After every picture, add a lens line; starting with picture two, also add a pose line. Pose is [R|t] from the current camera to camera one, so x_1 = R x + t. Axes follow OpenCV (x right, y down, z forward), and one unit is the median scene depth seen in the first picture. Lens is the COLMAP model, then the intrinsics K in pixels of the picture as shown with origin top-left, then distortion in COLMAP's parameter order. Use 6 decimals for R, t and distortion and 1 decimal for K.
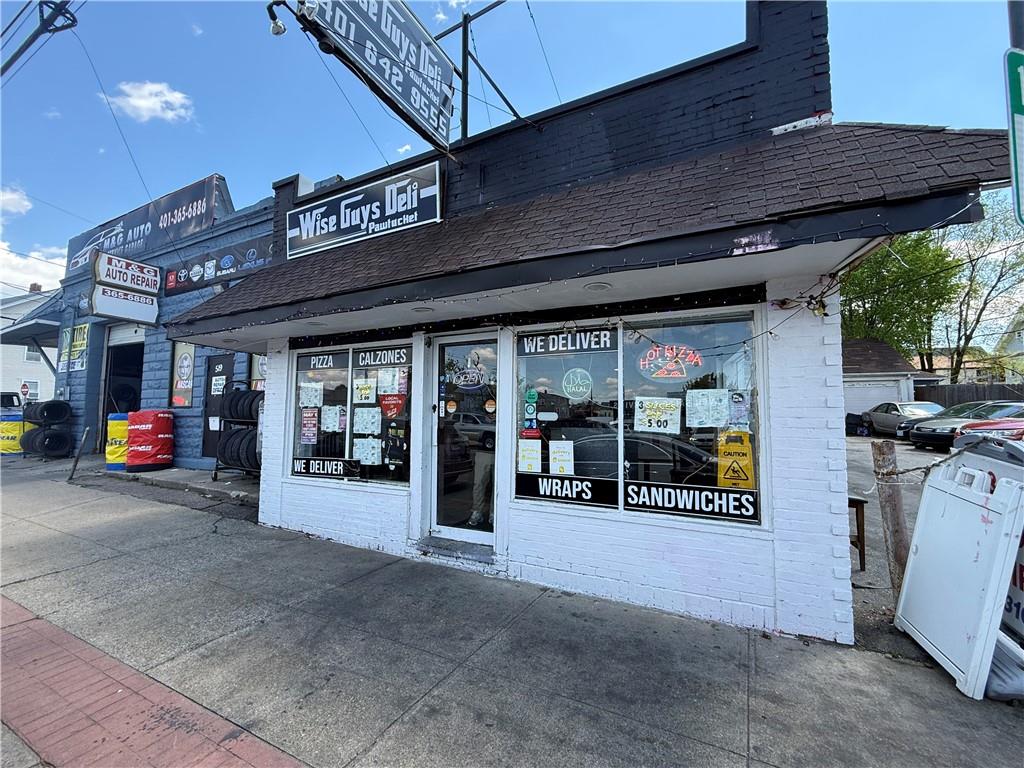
lens RADIAL K [[431.5, 0, 510.4], [0, 431.5, 386.4], [0, 0, 1]] dist [-0.000027, -0.000502]
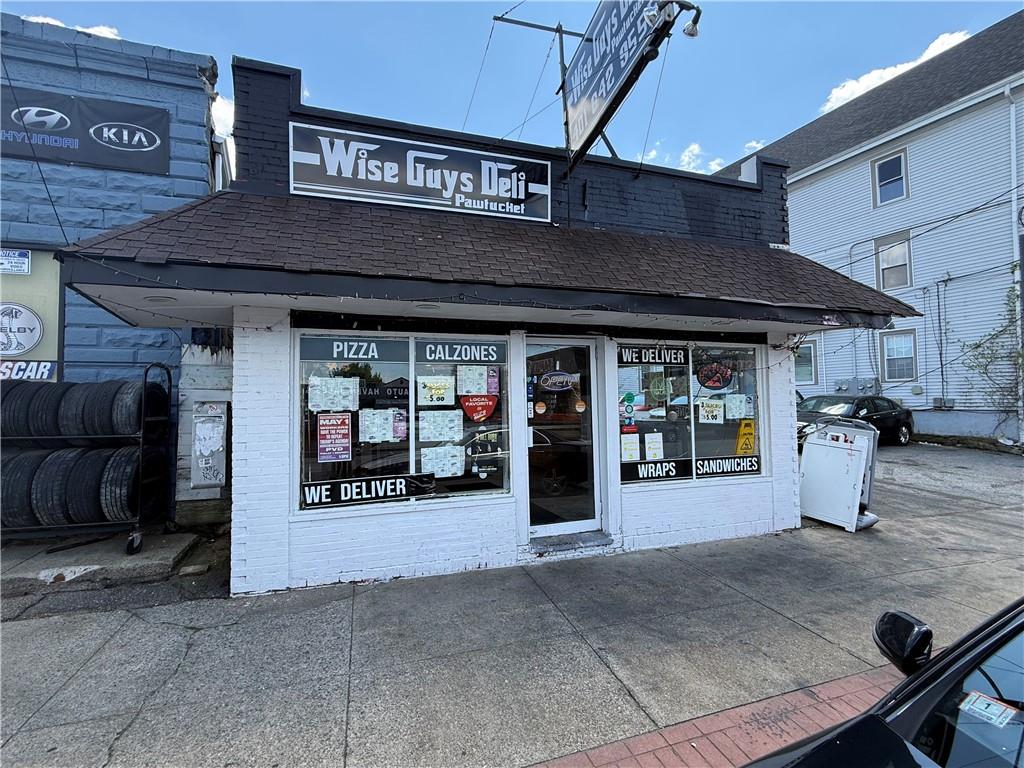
lens RADIAL K [[431.5, 0, 506.9], [0, 431.5, 387.8], [0, 0, 1]] dist [-0.000027, -0.000502]
pose [[0.712060, 0.010350, 0.702042, -0.937612], [-0.029228, 0.999462, 0.014911, -0.012963], [-0.701510, -0.031137, 0.711979, 0.344860]]
